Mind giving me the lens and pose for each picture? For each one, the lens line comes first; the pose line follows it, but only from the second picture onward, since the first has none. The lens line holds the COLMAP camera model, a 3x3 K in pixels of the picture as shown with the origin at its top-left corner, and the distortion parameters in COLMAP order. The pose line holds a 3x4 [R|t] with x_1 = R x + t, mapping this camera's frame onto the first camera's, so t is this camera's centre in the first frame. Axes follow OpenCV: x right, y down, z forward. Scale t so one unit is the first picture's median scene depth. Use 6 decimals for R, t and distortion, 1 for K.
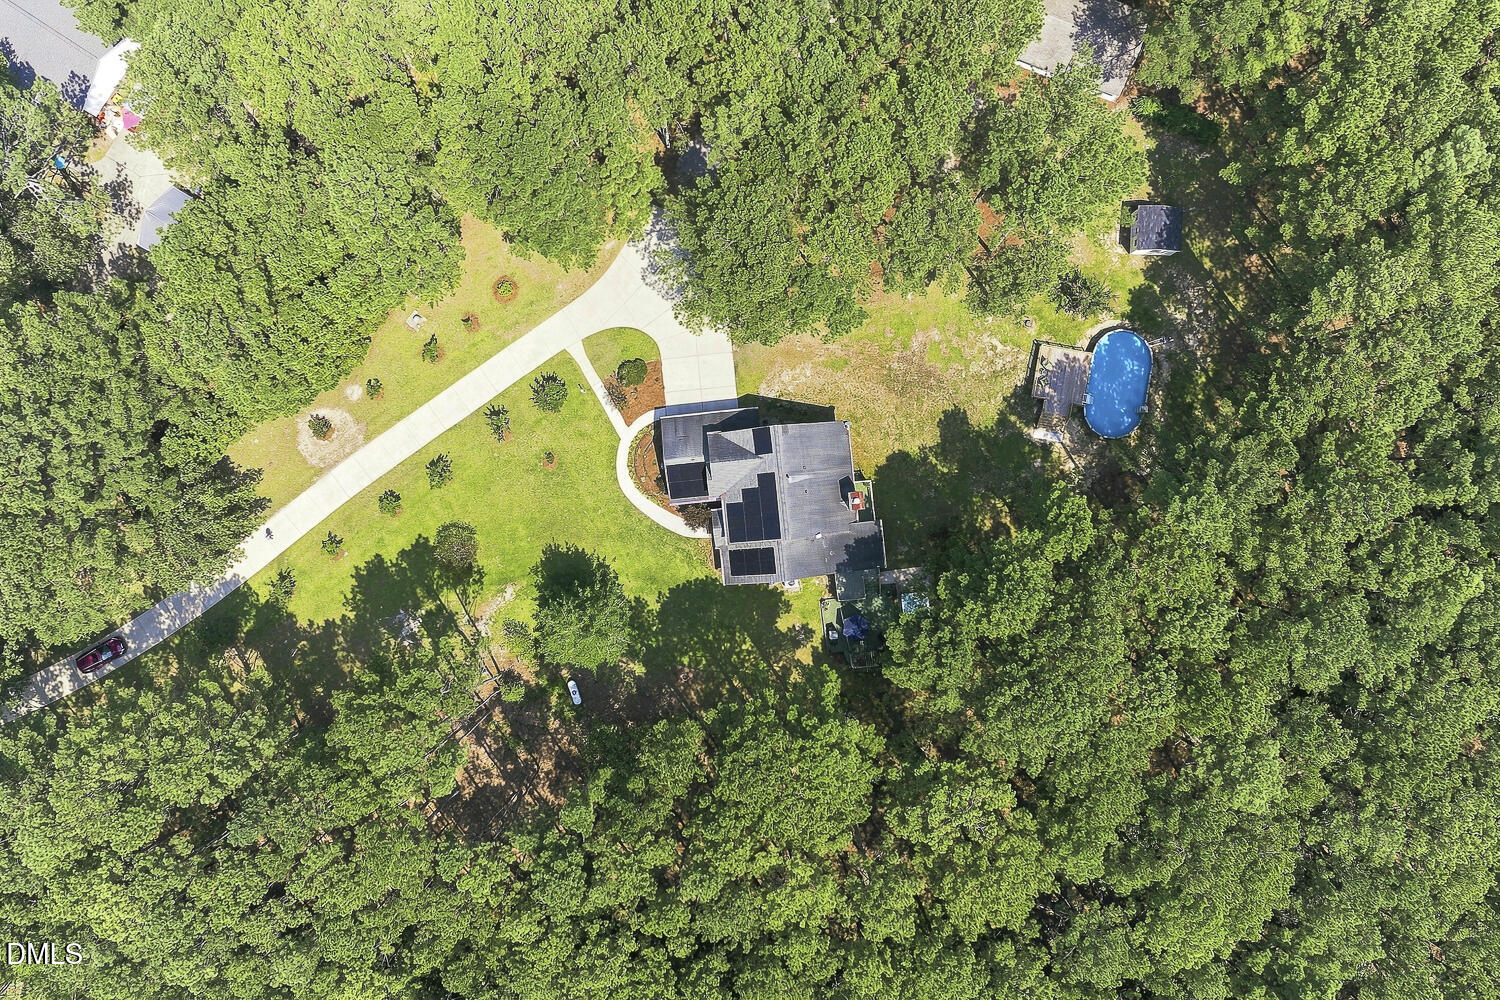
lens RADIAL K [[1232.8, 0, 758.2], [0, 1232.8, 487.7], [0, 0, 1]] dist [0.003176, -0.014310]
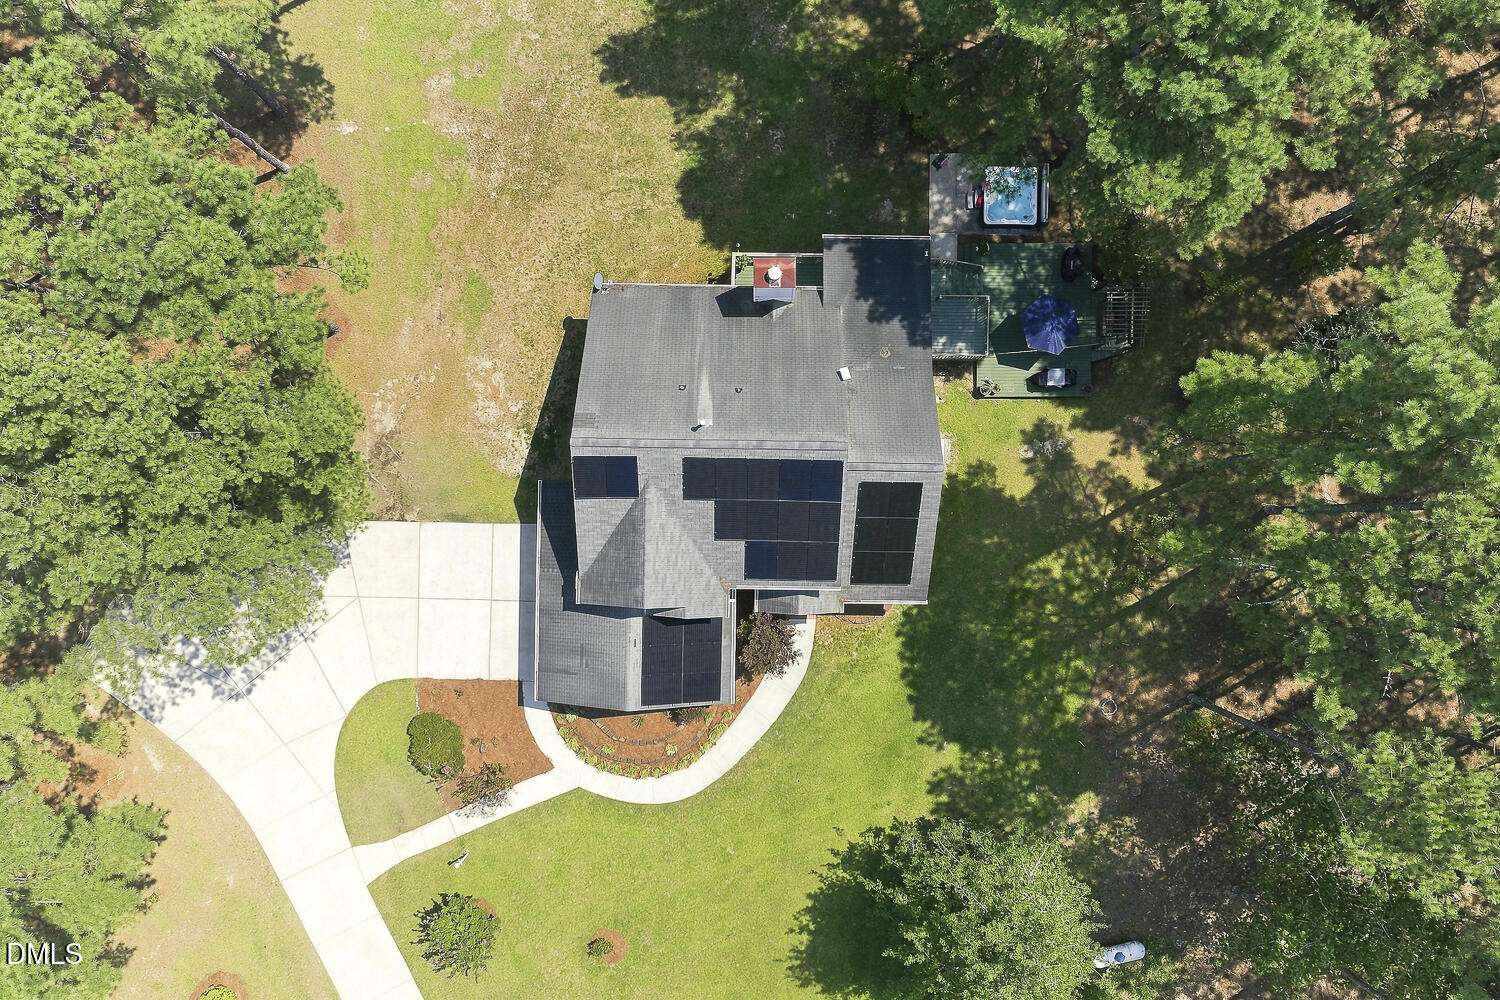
lens RADIAL K [[1232.8, 0, 757.3], [0, 1232.8, 499.2], [0, 0, 1]] dist [0.003176, -0.014310]
pose [[0.118718, -0.992908, 0.006317, -0.000599], [0.992723, 0.118820, 0.019545, 0.004940], [-0.020157, 0.003951, 0.999789, 0.540541]]
